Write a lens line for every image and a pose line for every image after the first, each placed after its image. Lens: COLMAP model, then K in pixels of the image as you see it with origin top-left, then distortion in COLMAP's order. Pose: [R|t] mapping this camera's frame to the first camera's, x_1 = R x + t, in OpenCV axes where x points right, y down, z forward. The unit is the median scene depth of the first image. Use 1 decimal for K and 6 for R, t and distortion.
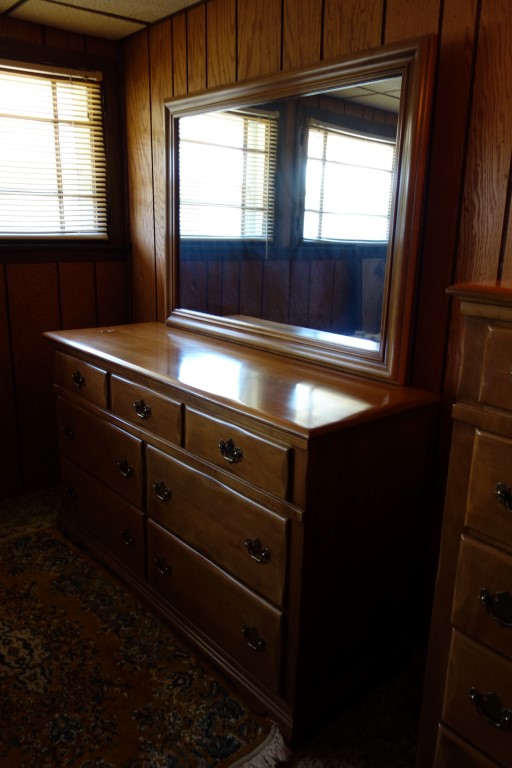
lens RADIAL K [[604.9, 0, 251.5], [0, 604.9, 383.8], [0, 0, 1]] dist [0.009944, -0.007093]
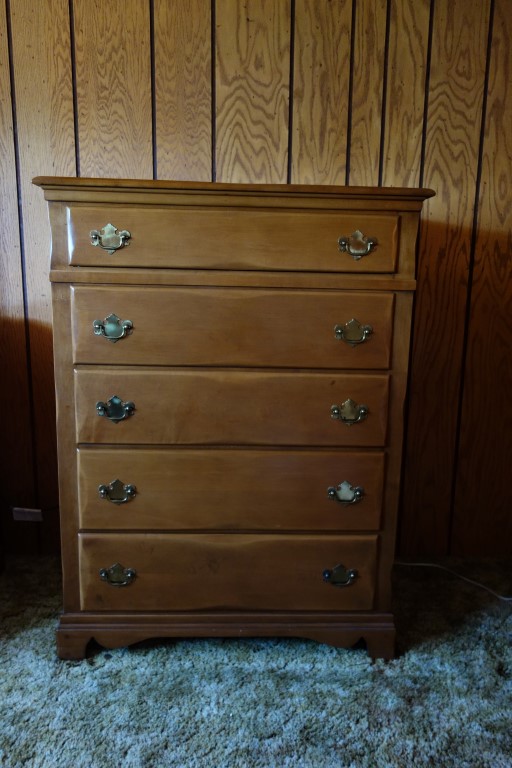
lens RADIAL K [[604.9, 0, 252.7], [0, 604.9, 382.9], [0, 0, 1]] dist [0.009944, -0.007093]
pose [[0.607702, -0.155472, 0.778798, -0.264373], [0.199853, 0.979029, 0.039497, 0.176332], [-0.768607, 0.131643, 0.626030, -0.076669]]
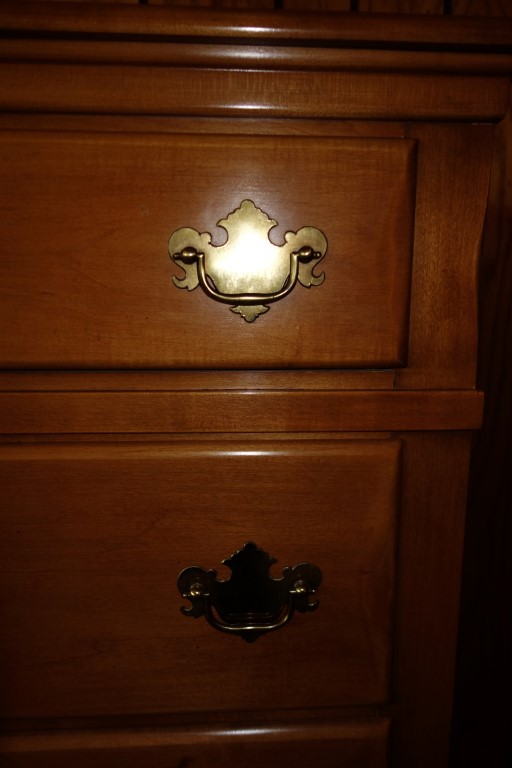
lens RADIAL K [[604.9, 0, 254.7], [0, 604.9, 382.5], [0, 0, 1]] dist [0.009944, -0.007093]
pose [[0.589080, -0.158720, 0.792334, 0.283509], [0.222397, 0.974499, 0.029864, 0.094165], [-0.776868, 0.158620, 0.609357, 0.166375]]
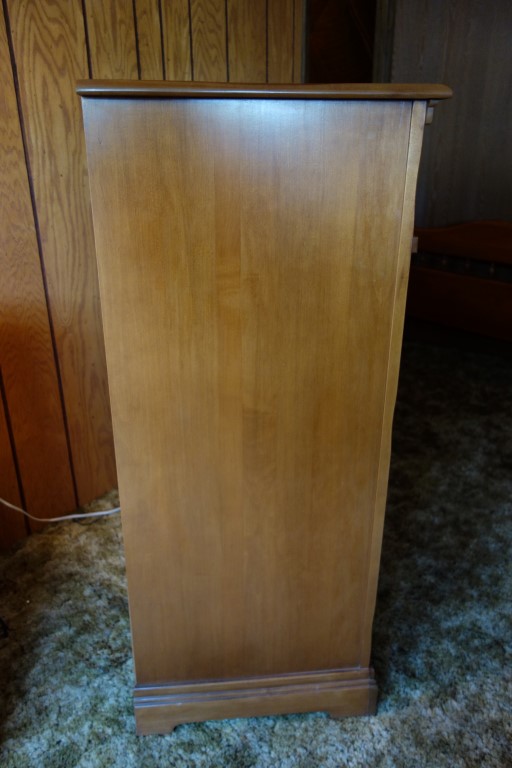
lens RADIAL K [[604.9, 0, 252.9], [0, 604.9, 384.8], [0, 0, 1]] dist [0.009944, -0.007093]
pose [[-0.237825, -0.381534, 0.893236, -0.408038], [0.260361, 0.860927, 0.437055, -0.047667], [-0.935763, 0.336506, -0.105413, 0.497668]]
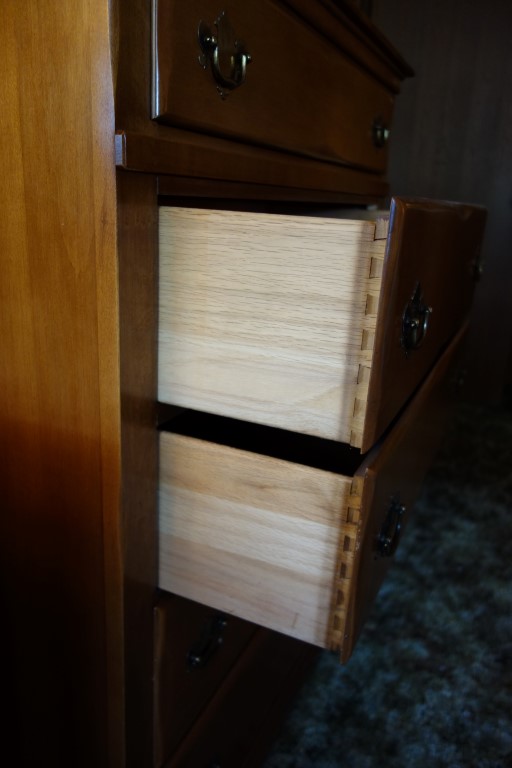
lens RADIAL K [[604.9, 0, 256.6], [0, 604.9, 387.5], [0, 0, 1]] dist [0.009944, -0.007093]
pose [[-0.433220, -0.311973, 0.845573, -0.054241], [0.182368, 0.888434, 0.421221, 0.017323], [-0.882645, 0.336687, -0.327993, 0.632772]]
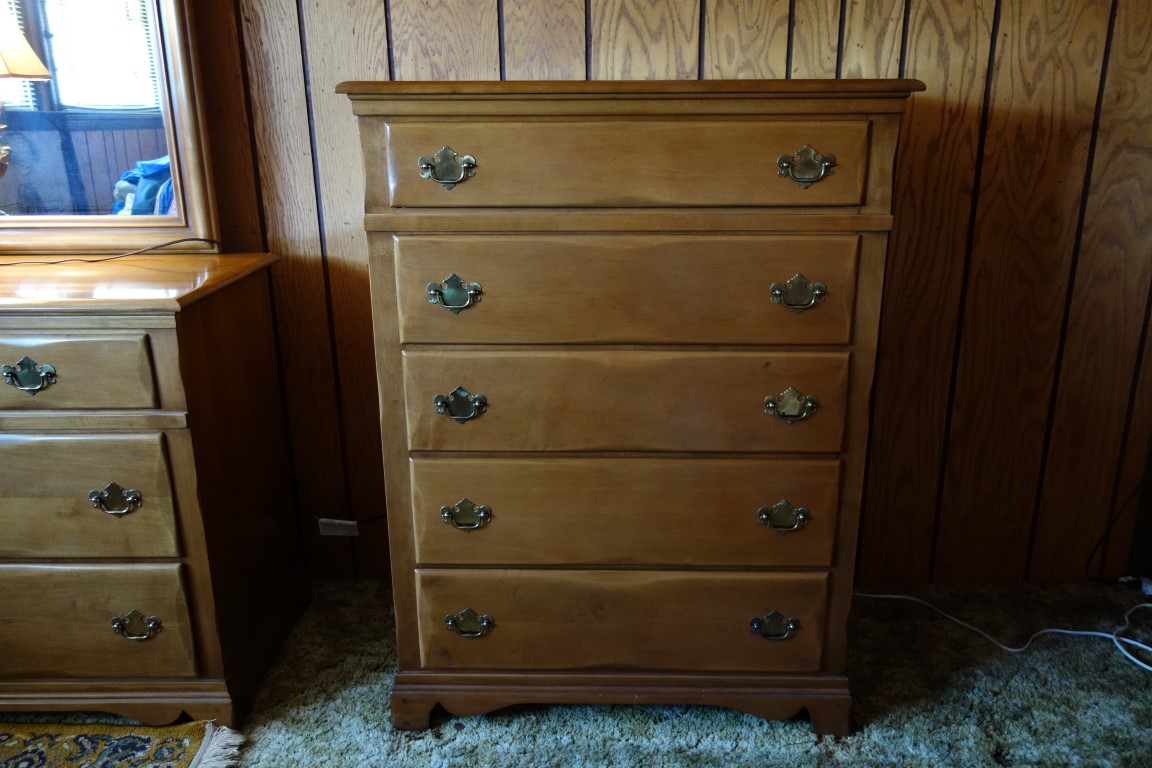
lens RADIAL K [[907.3, 0, 575.9], [0, 907.3, 386.0], [0, 0, 1]] dist [0.009944, -0.007093]
pose [[0.655408, -0.251864, 0.712043, -0.293984], [0.217293, 0.965780, 0.141607, 0.091402], [-0.723342, 0.061912, 0.687708, -0.104559]]
